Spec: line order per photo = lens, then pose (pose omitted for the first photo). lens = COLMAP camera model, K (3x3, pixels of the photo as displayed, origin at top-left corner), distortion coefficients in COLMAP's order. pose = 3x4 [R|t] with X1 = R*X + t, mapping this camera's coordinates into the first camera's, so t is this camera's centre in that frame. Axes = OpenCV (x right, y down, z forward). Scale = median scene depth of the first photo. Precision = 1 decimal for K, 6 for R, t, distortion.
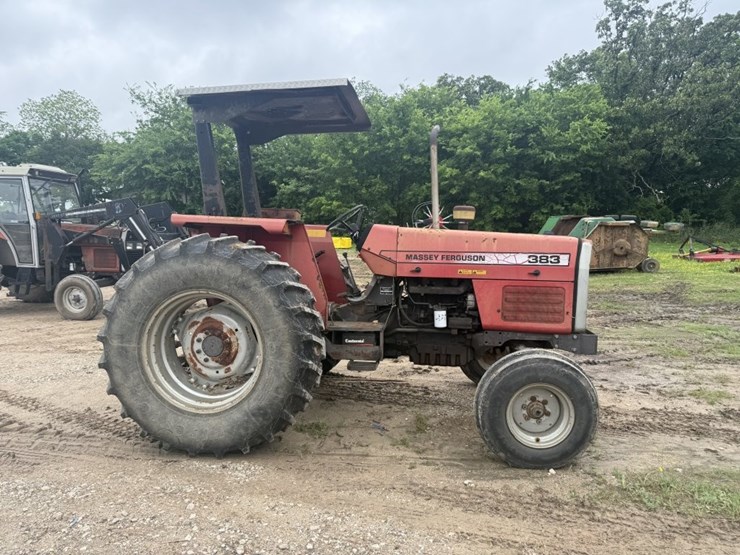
lens RADIAL K [[518.8, 0, 373.3], [0, 518.8, 275.0], [0, 0, 1]] dist [0.041555, -0.055674]
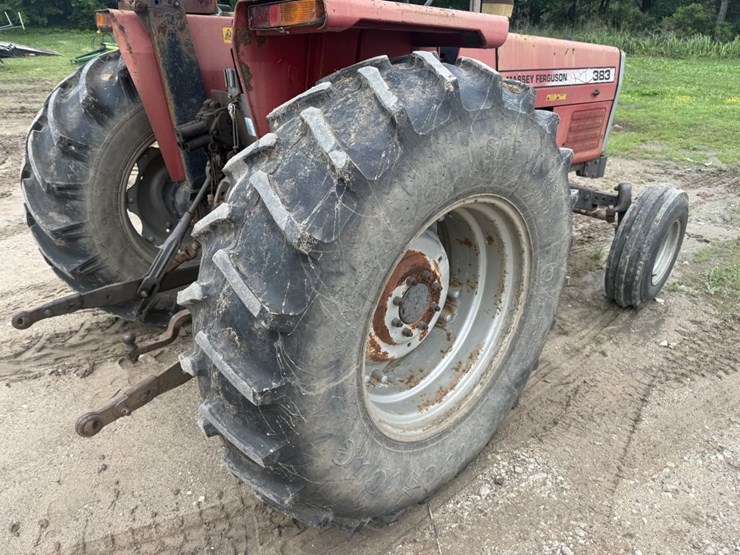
lens RADIAL K [[518.8, 0, 358.7], [0, 518.8, 280.8], [0, 0, 1]] dist [0.041555, -0.055674]
pose [[0.665097, -0.317484, 0.675906, -0.600732], [0.043718, 0.920124, 0.389179, -0.068337], [-0.745476, -0.229293, 0.625852, 0.663105]]
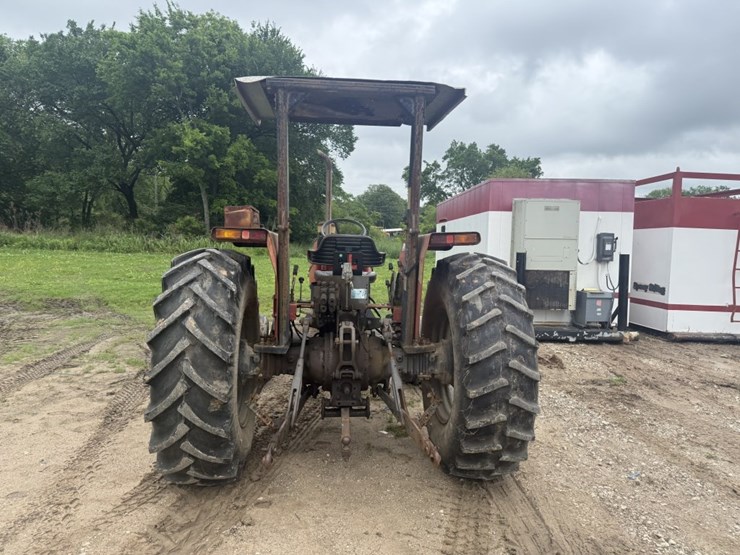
lens RADIAL K [[518.8, 0, 372.9], [0, 518.8, 270.0], [0, 0, 1]] dist [0.041555, -0.055674]
pose [[-0.207201, -0.059746, 0.976472, -1.128973], [0.044498, 0.996525, 0.070415, -0.112157], [-0.977286, 0.058041, -0.203822, 1.248104]]
